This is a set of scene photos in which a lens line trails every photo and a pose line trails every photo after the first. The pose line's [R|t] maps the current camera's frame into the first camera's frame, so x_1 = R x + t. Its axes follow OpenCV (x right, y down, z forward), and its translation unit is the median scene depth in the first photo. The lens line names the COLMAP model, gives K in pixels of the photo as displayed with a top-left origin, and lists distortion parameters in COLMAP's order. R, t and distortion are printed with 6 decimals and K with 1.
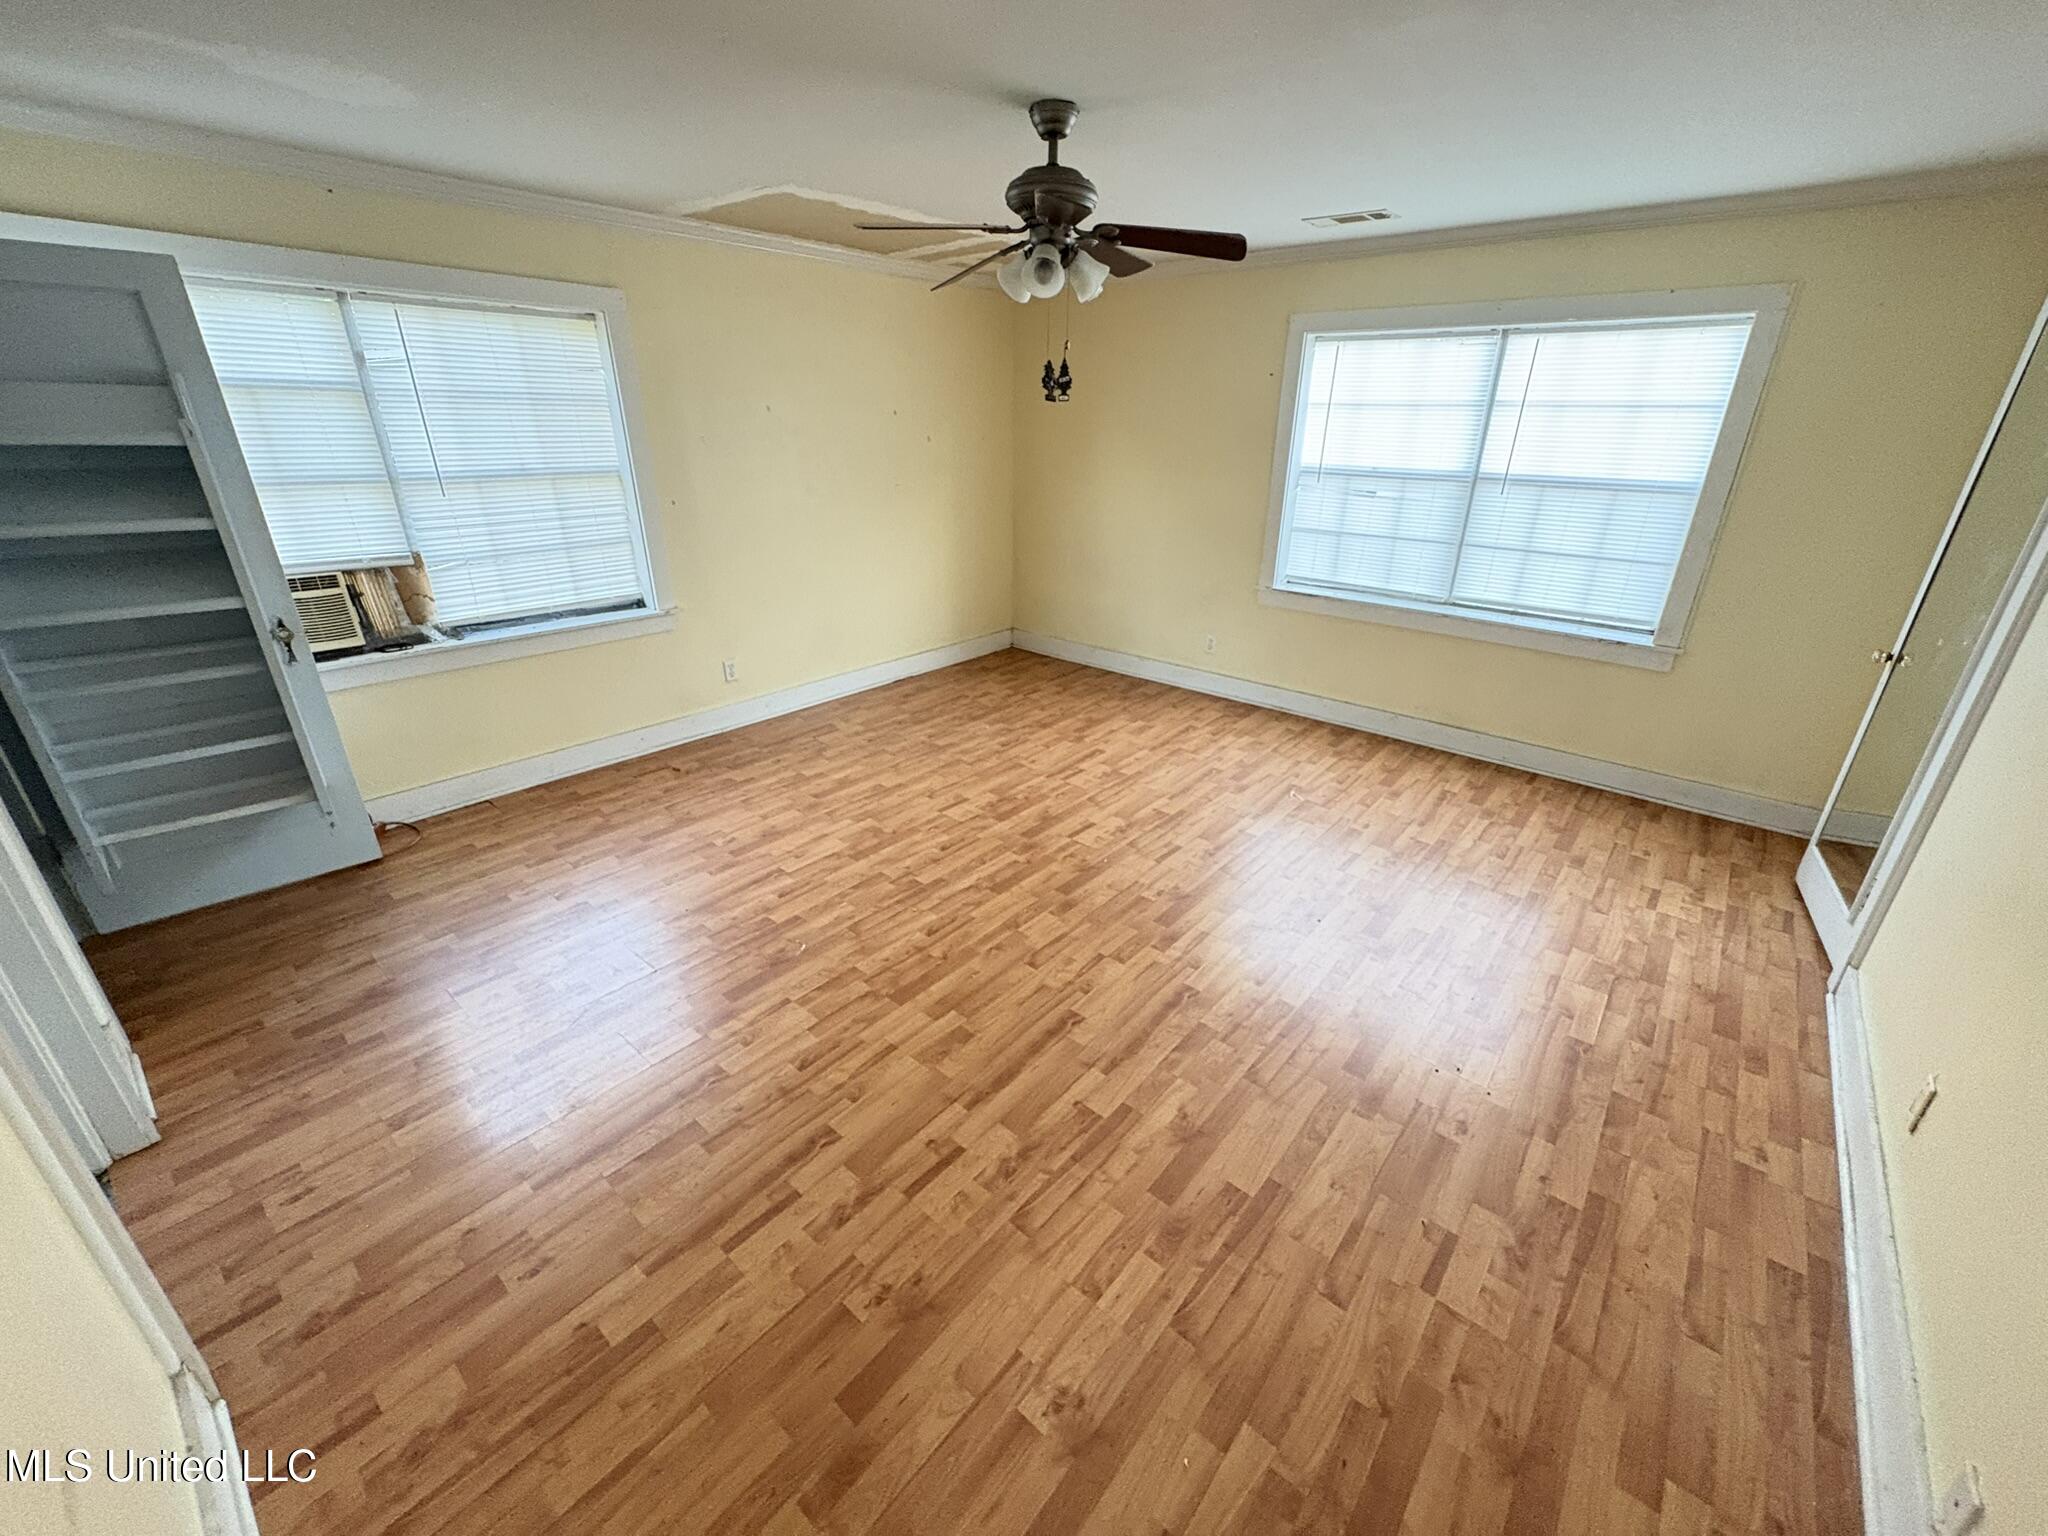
lens RADIAL K [[815.2, 0, 1024.0], [0, 815.2, 764.9], [0, 0, 1]] dist [0.000970, -0.000261]
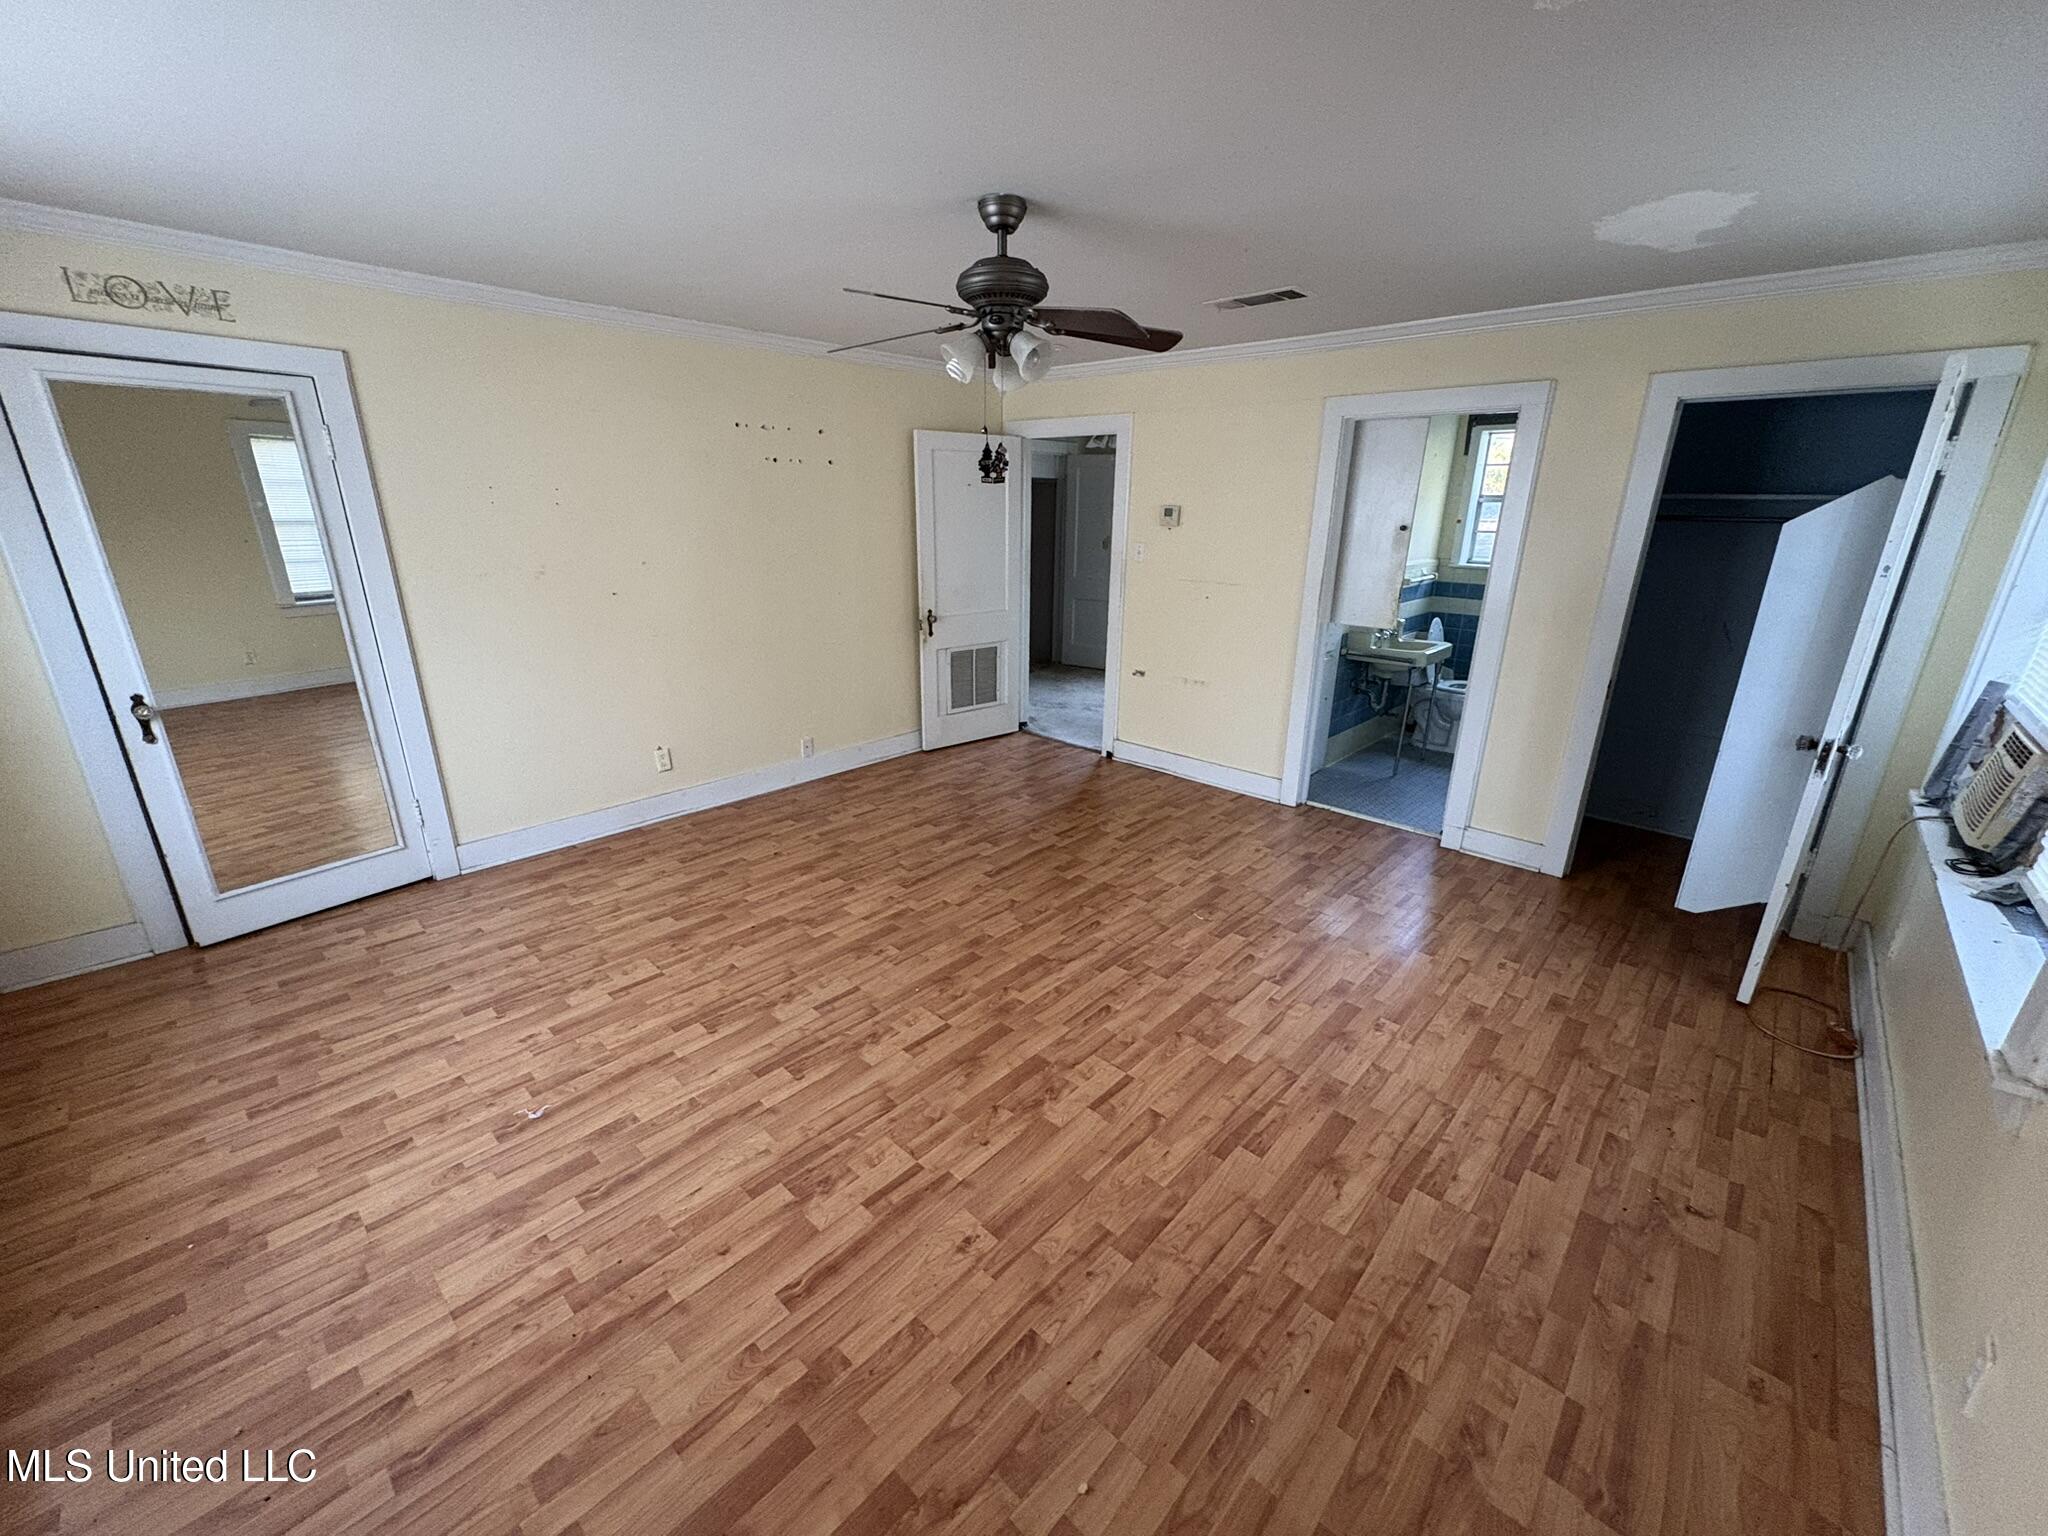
lens RADIAL K [[815.2, 0, 1025.3], [0, 815.2, 770.0], [0, 0, 1]] dist [0.000970, -0.000261]
pose [[-0.998881, -0.036917, 0.029575, -0.030801], [-0.008038, 0.748599, 0.662974, -0.606748], [-0.046615, 0.661994, -0.748058, 1.422606]]
